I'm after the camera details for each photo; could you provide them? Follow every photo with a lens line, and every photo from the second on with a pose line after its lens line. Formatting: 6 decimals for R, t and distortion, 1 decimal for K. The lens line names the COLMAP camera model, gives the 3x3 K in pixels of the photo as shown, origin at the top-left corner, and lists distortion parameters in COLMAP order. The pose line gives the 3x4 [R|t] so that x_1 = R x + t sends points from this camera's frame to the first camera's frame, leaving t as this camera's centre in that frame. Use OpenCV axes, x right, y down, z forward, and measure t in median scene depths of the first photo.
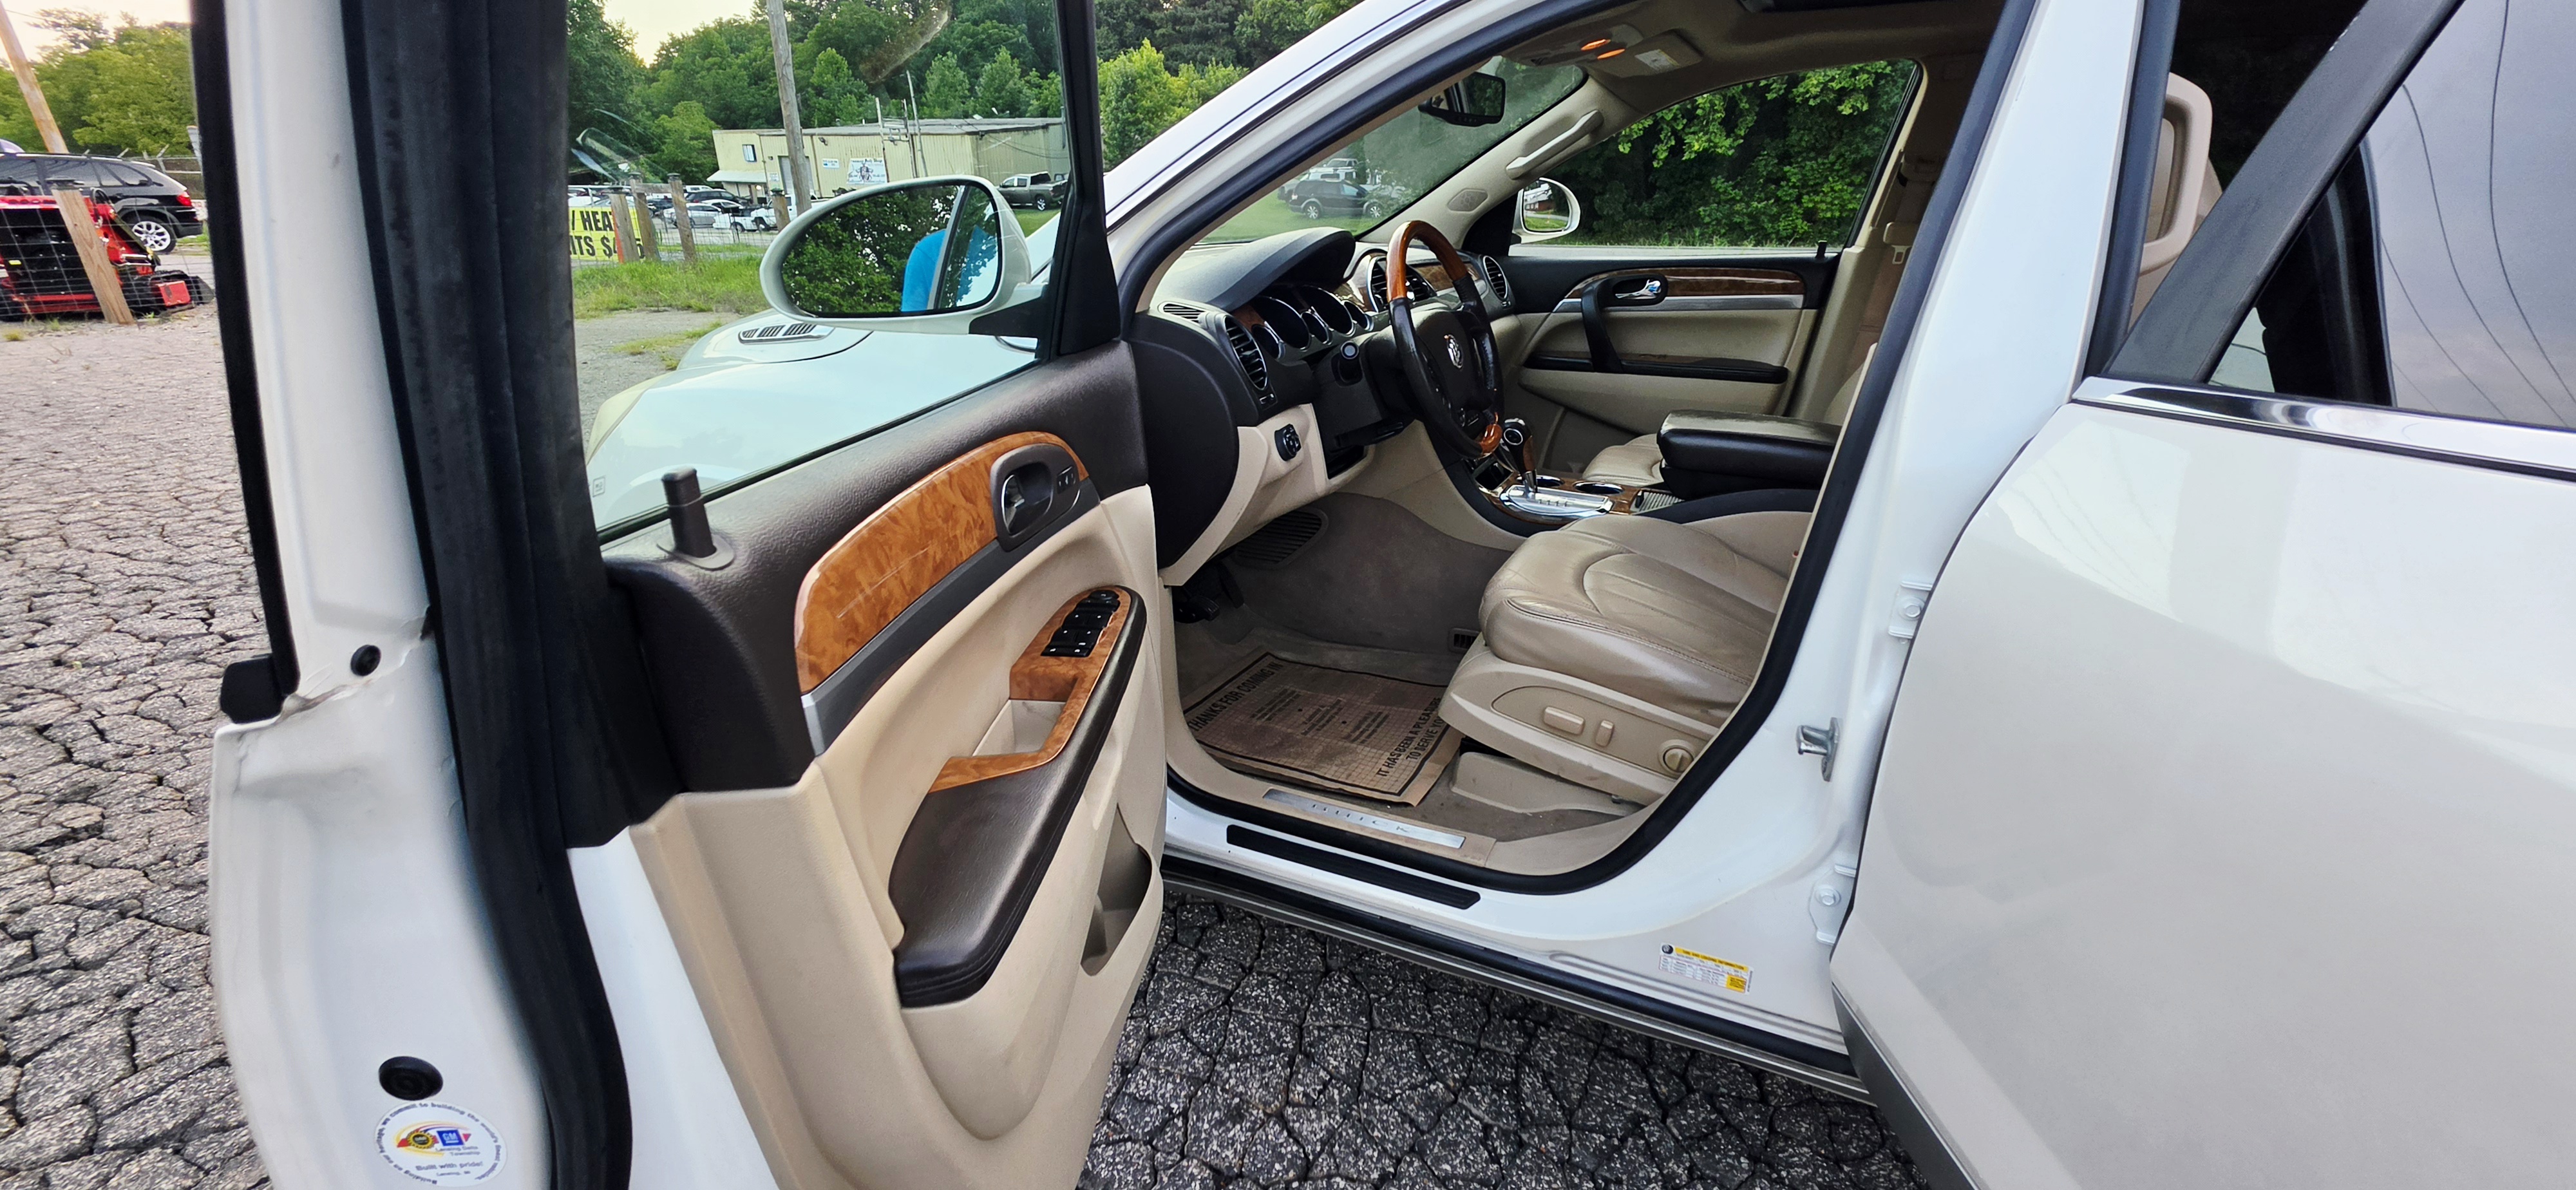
lens RADIAL K [[1038.4, 0, 1288.5], [0, 1038.4, 585.4], [0, 0, 1]] dist [0.003333, -0.000521]
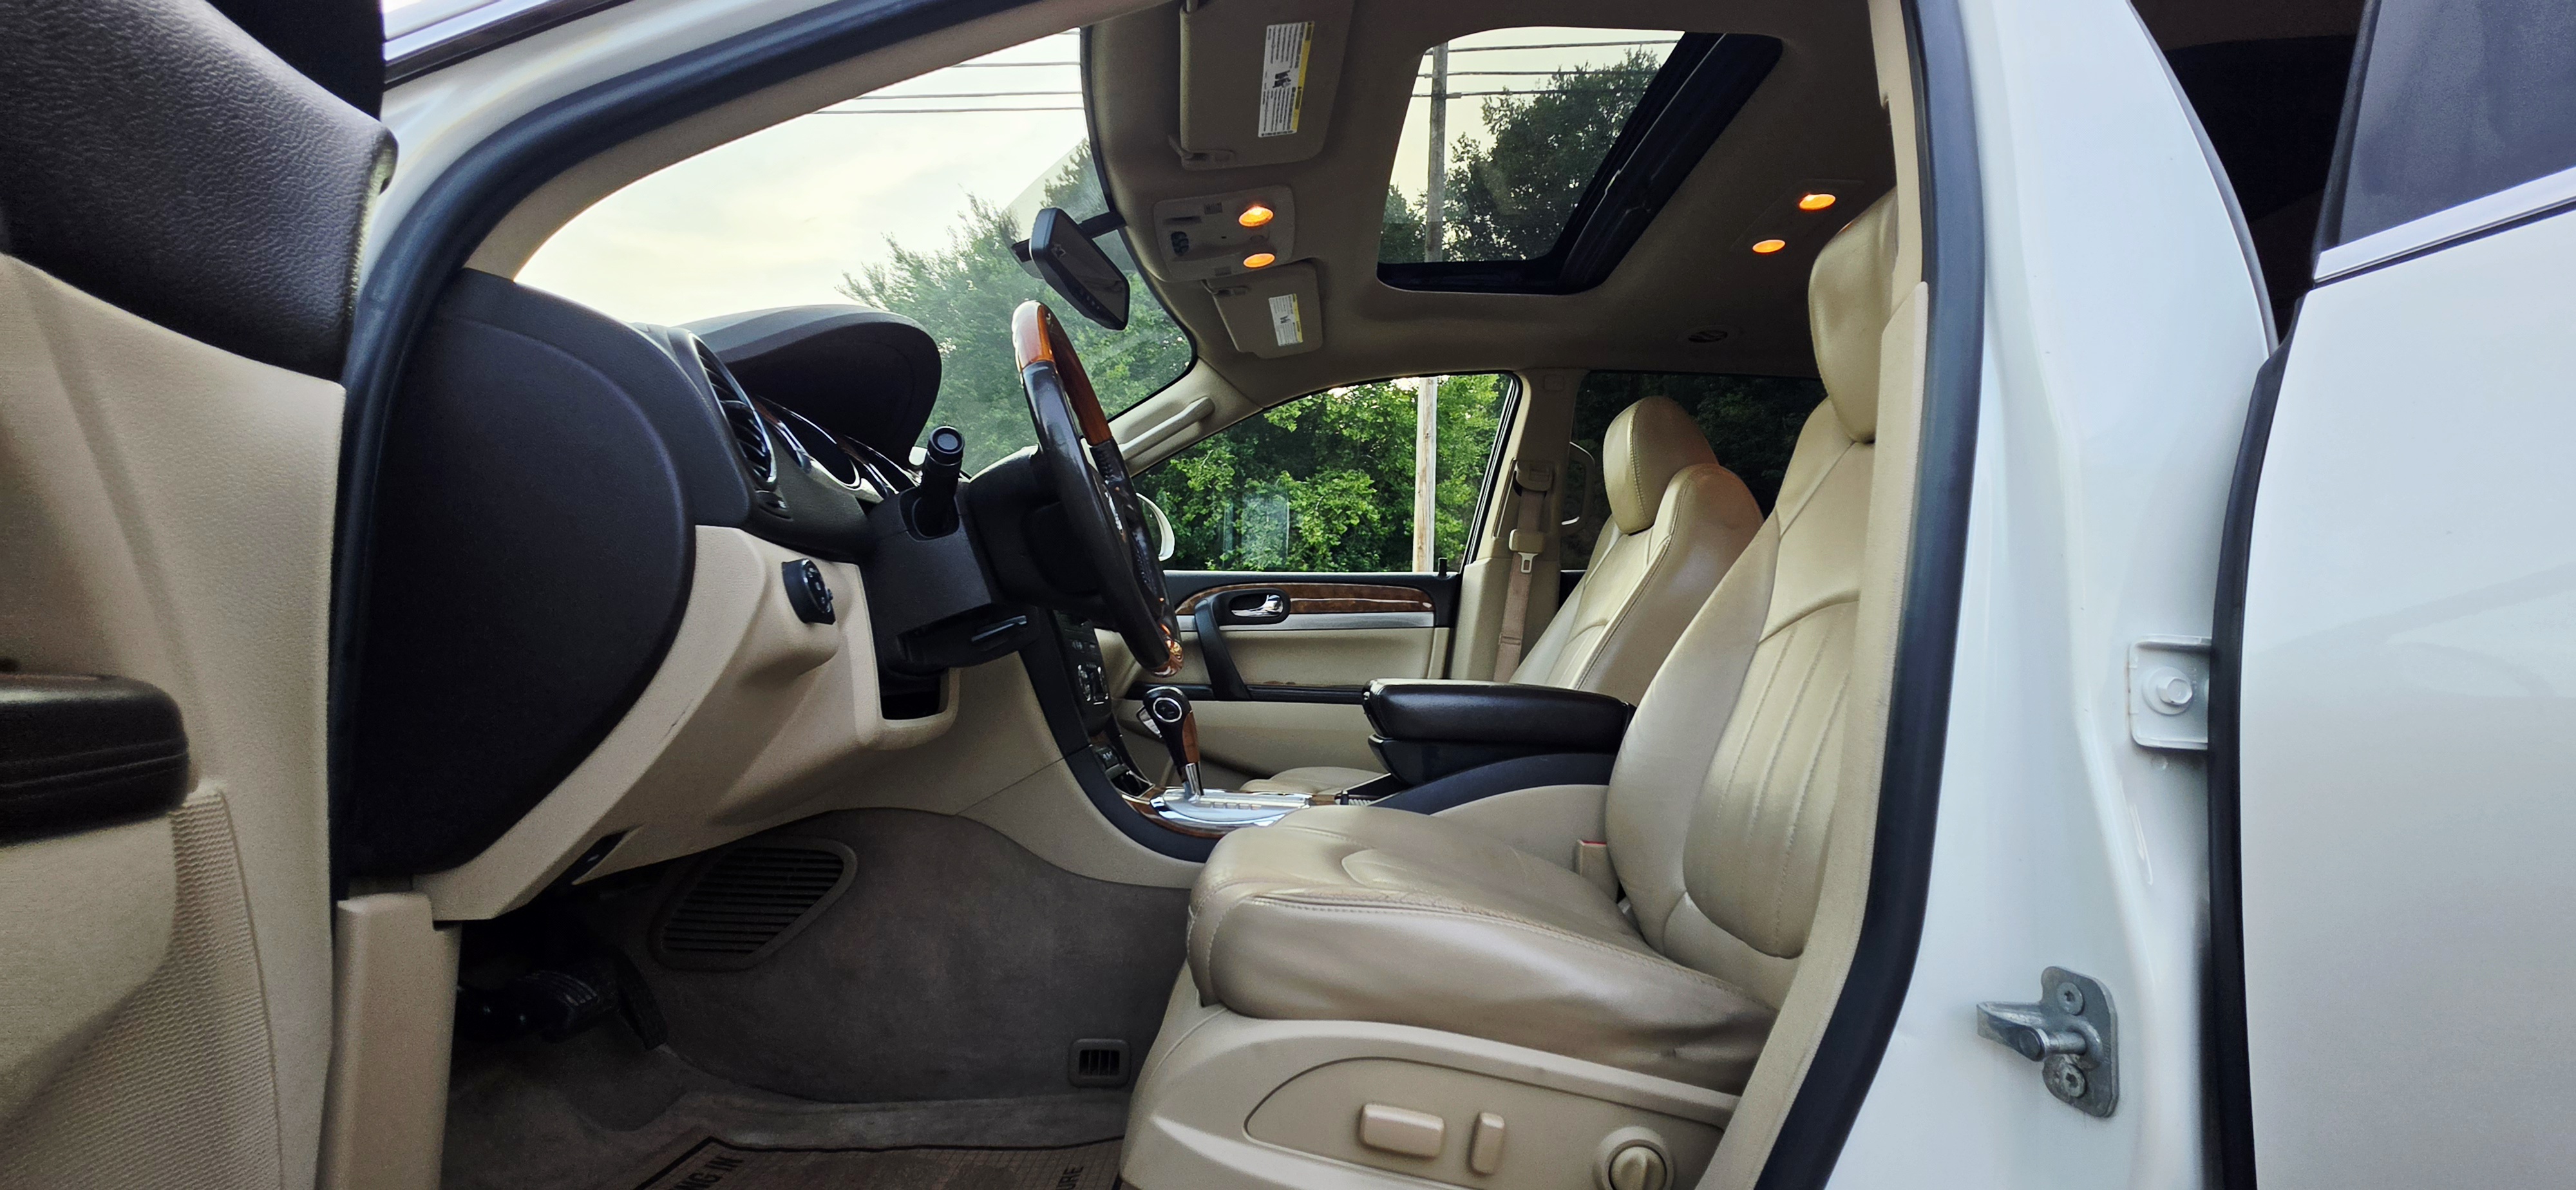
lens RADIAL K [[1038.4, 0, 1303.6], [0, 1038.4, 575.4], [0, 0, 1]] dist [0.003333, -0.000521]
pose [[0.895300, 0.080861, 0.438063, -0.005708], [0.122755, 0.900528, -0.417109, 0.067985], [-0.428216, 0.427212, 0.796317, 0.381167]]
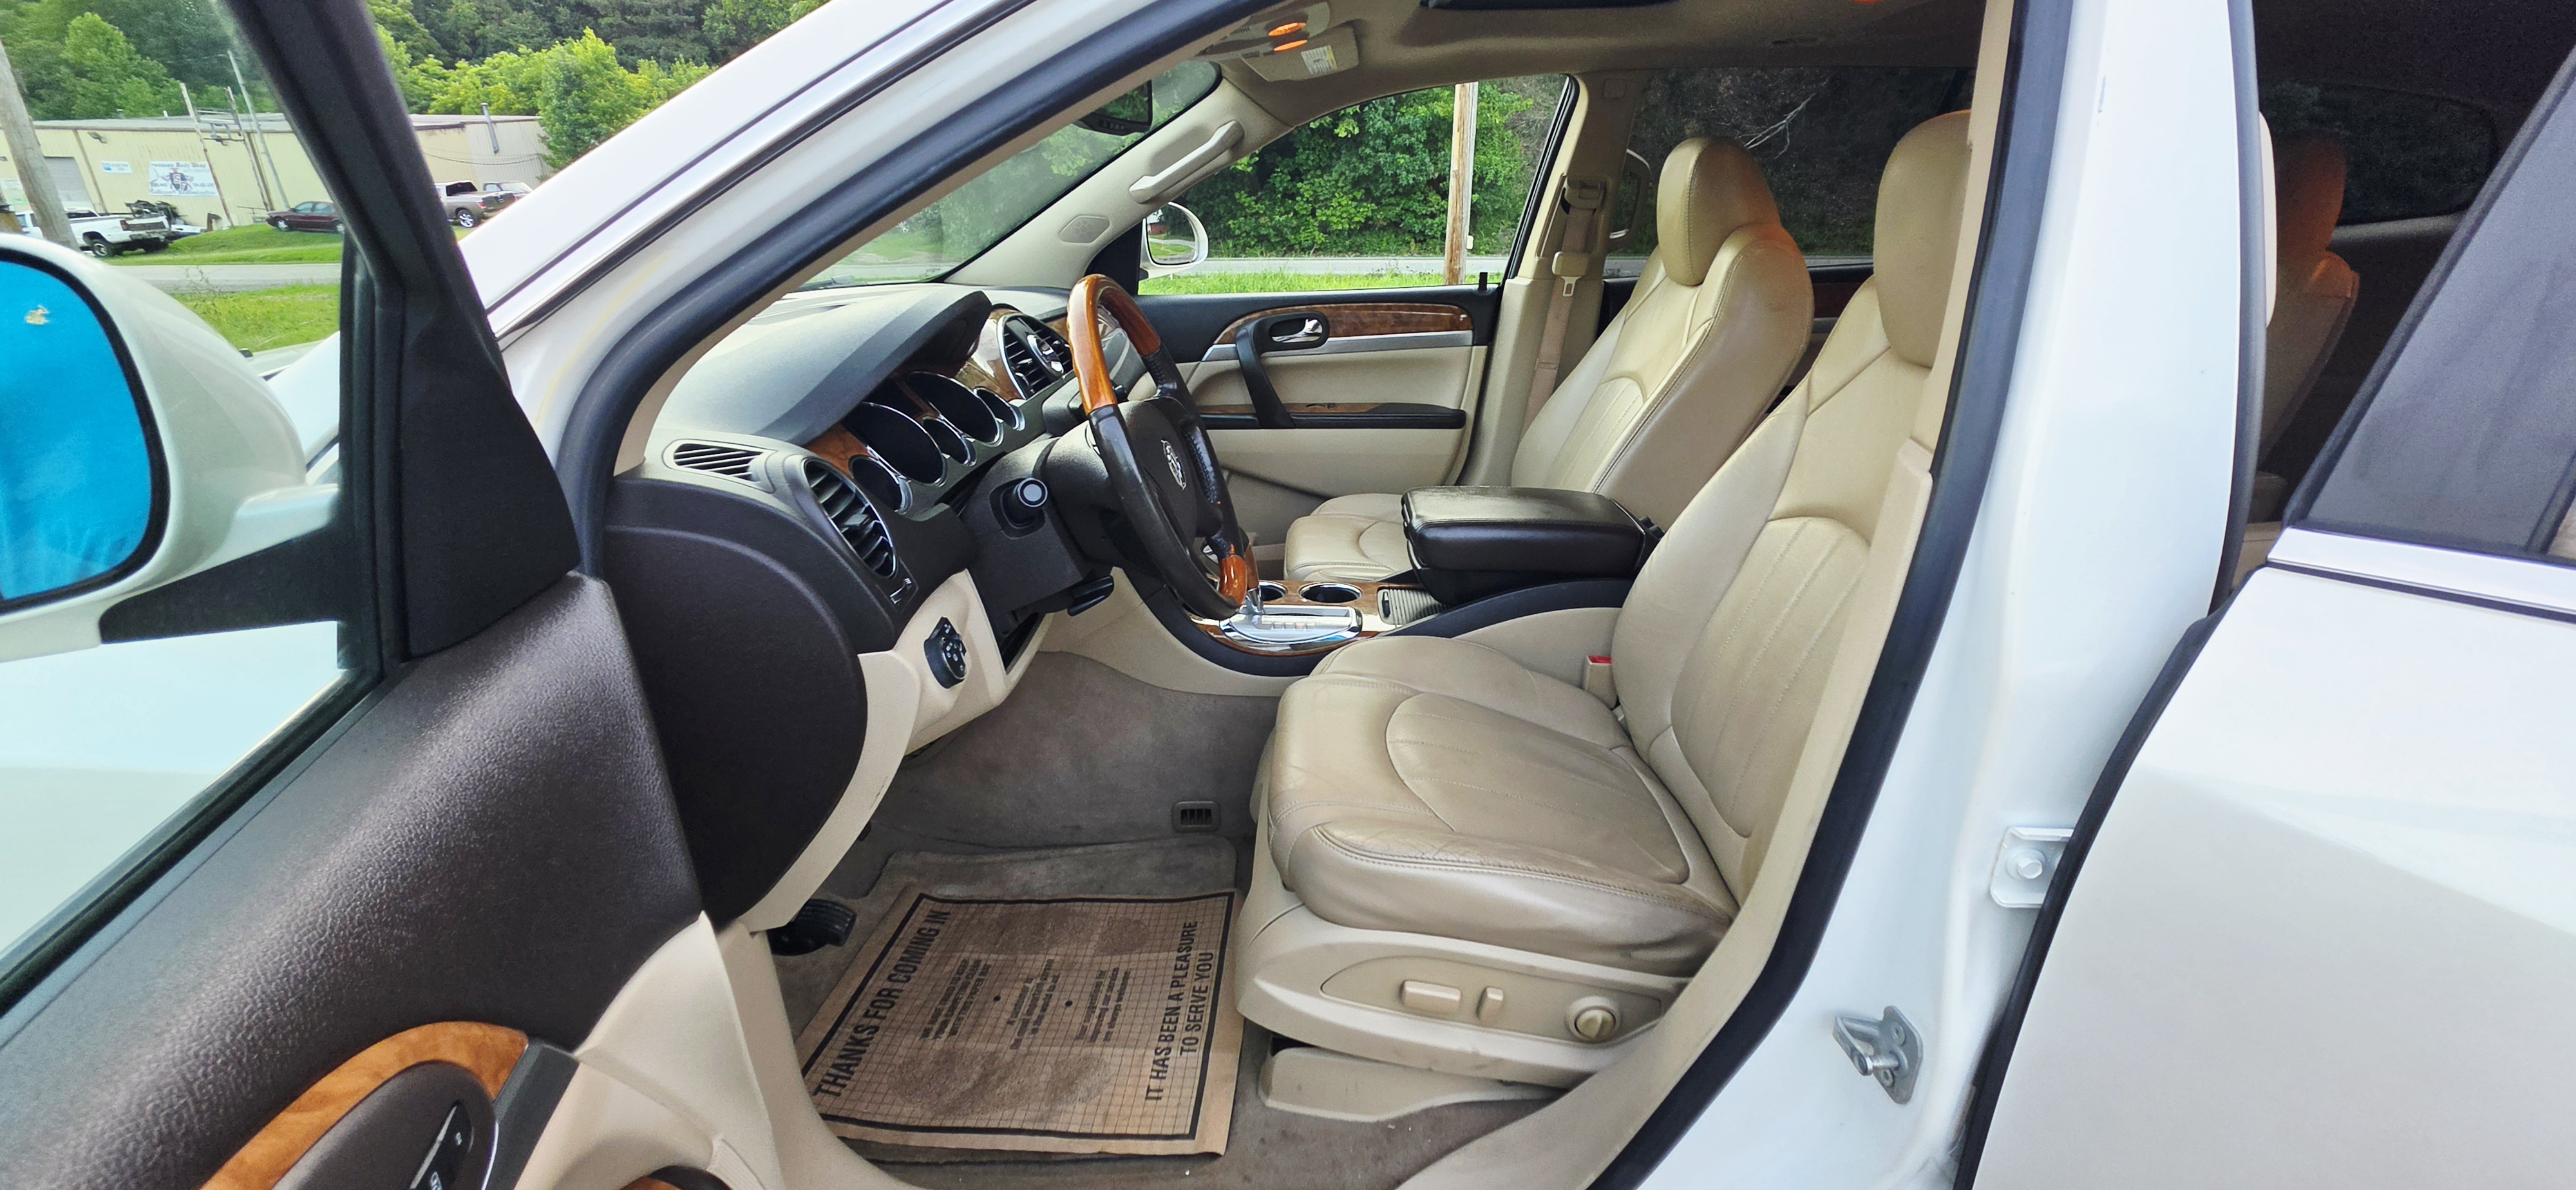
lens RADIAL K [[1038.4, 0, 1292.5], [0, 1038.4, 579.9], [0, 0, 1]] dist [0.003333, -0.000521]
pose [[0.912477, -0.139997, 0.384430, -0.032520], [0.146086, 0.989180, 0.013481, -0.120001], [-0.382158, 0.043859, 0.923056, 0.281409]]
